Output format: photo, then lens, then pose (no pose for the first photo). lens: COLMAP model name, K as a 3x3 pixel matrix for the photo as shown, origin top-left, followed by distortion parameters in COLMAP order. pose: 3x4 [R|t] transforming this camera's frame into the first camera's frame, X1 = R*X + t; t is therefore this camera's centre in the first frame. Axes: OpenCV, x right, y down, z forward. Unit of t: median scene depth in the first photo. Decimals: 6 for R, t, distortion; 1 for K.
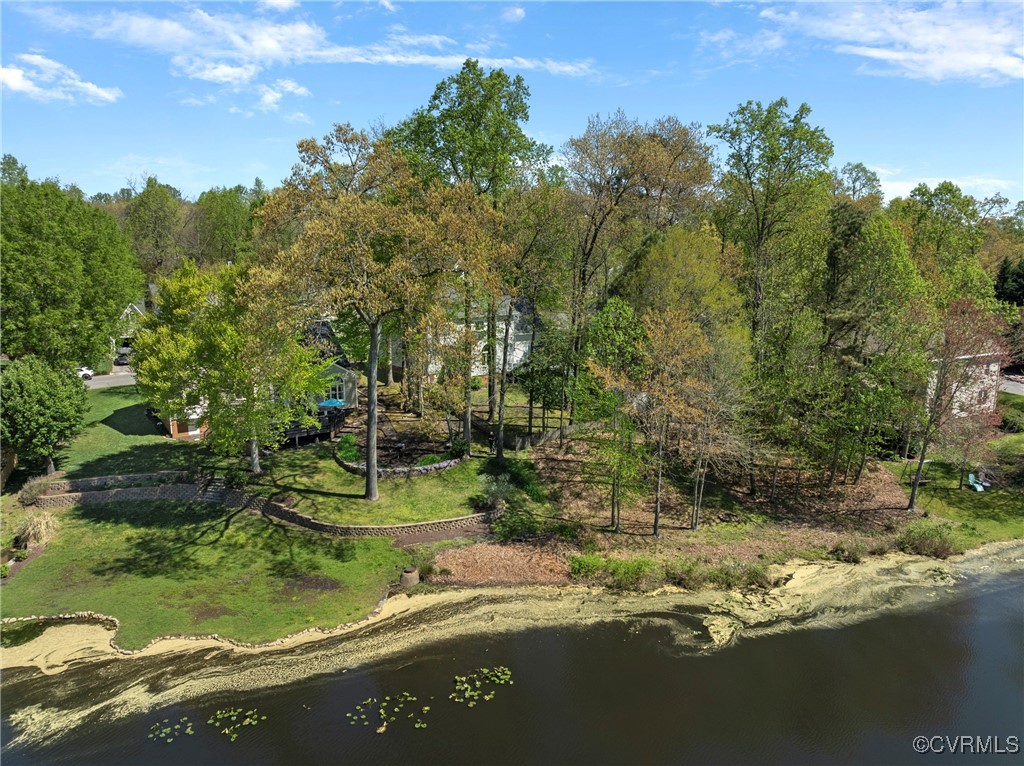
lens RADIAL K [[909.3, 0, 512.0], [0, 909.3, 383.0], [0, 0, 1]] dist [0.173771, -0.570599]
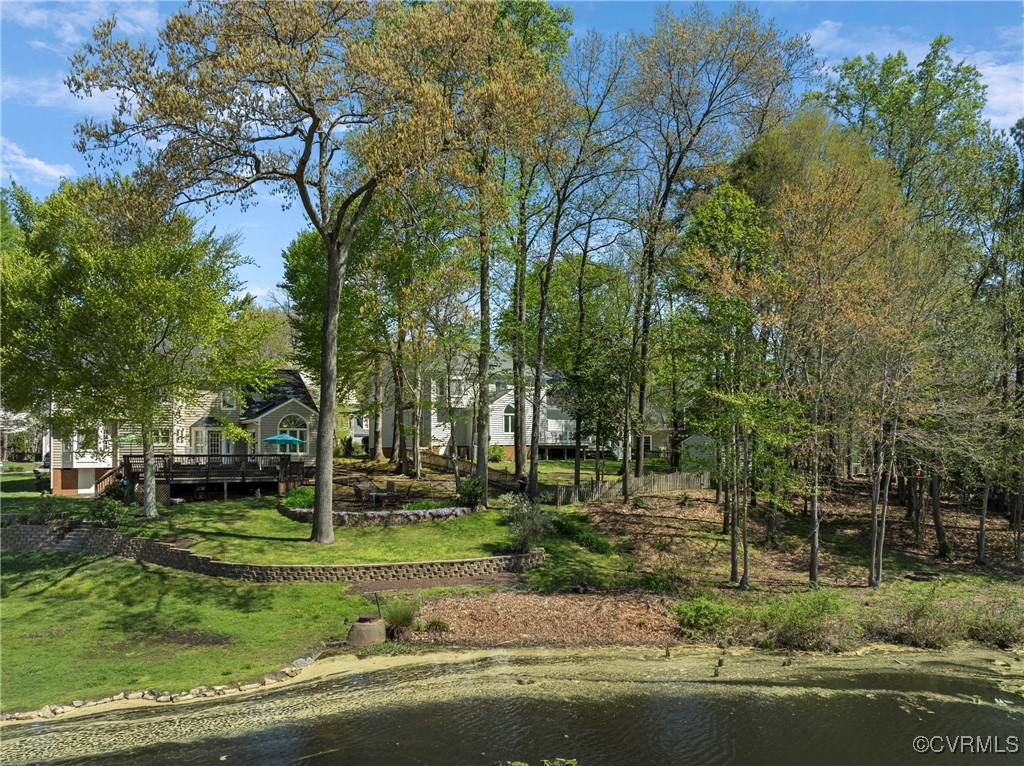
lens RADIAL K [[909.3, 0, 512.0], [0, 909.3, 383.0], [0, 0, 1]] dist [0.173771, -0.570599]
pose [[0.999776, -0.004071, -0.020770, -0.016829], [-0.001034, 0.970754, -0.240073, 0.177086], [0.021140, 0.240041, 0.970533, 0.413150]]
